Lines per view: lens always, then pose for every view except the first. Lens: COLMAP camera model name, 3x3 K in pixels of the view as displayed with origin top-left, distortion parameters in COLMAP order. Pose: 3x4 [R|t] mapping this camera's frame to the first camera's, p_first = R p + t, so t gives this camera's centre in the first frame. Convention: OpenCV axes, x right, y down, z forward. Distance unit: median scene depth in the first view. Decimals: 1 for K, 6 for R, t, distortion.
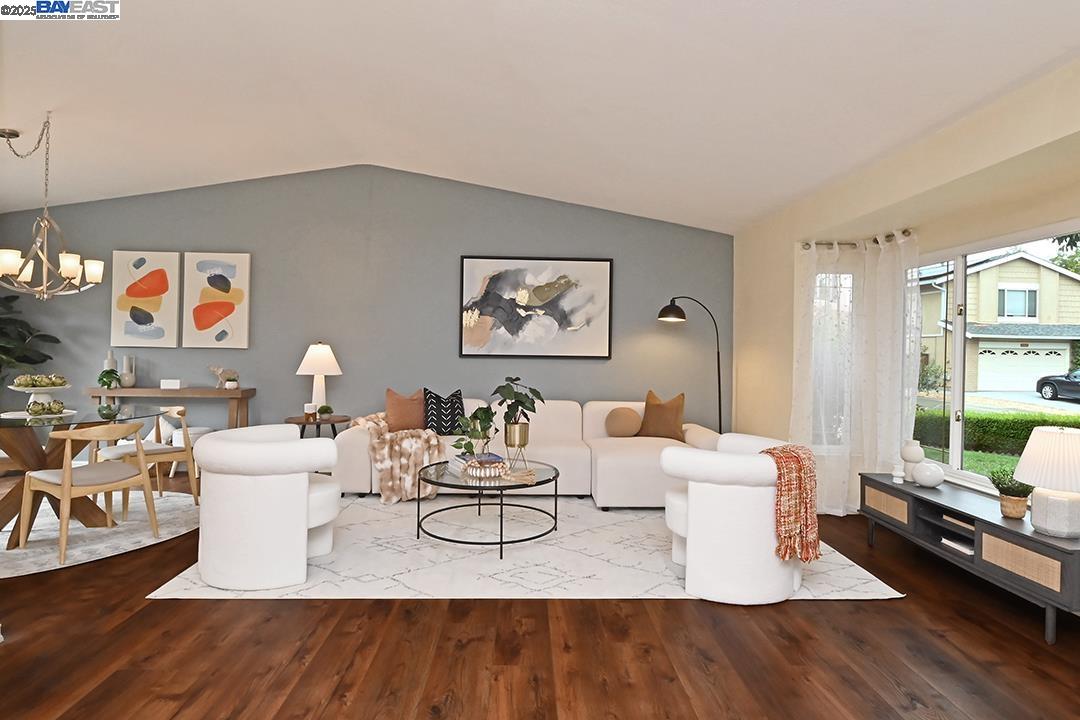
lens RADIAL K [[592.8, 0, 545.9], [0, 592.8, 348.7], [0, 0, 1]] dist [-0.003067, -0.004744]
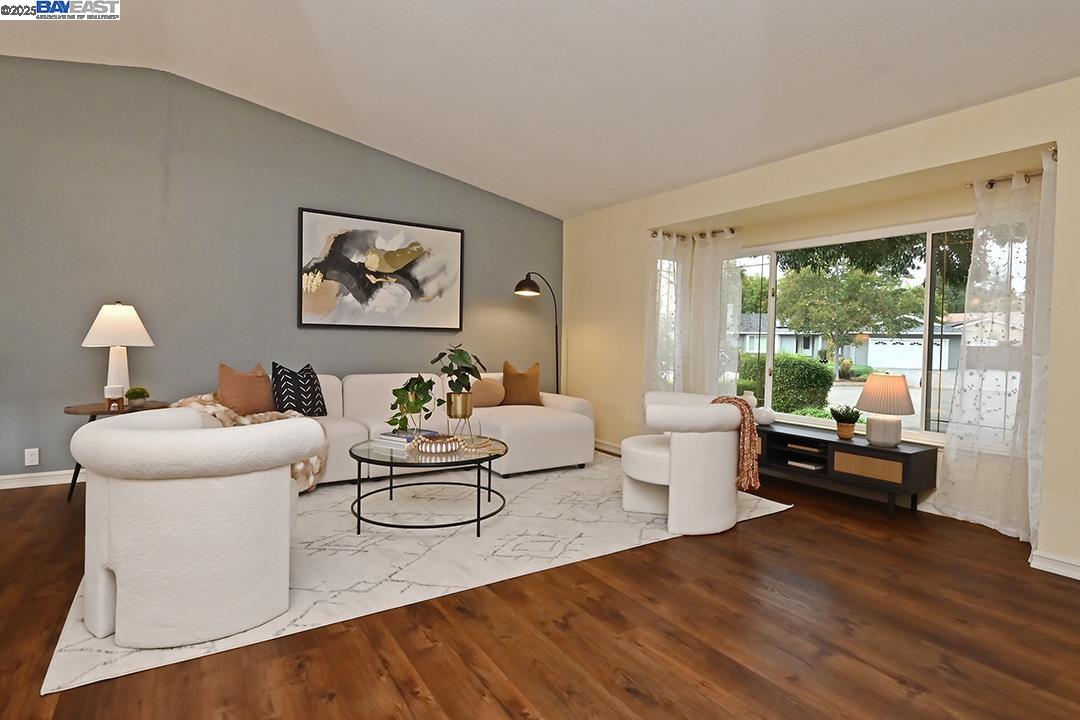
lens RADIAL K [[556.6, 0, 554.0], [0, 556.6, 353.8], [0, 0, 1]] dist [-0.002148, -0.002304]
pose [[0.854559, -0.010994, 0.519238, -0.368327], [-0.008384, 0.999354, 0.034959, 0.032860], [-0.519287, -0.034228, 0.853914, 0.178731]]
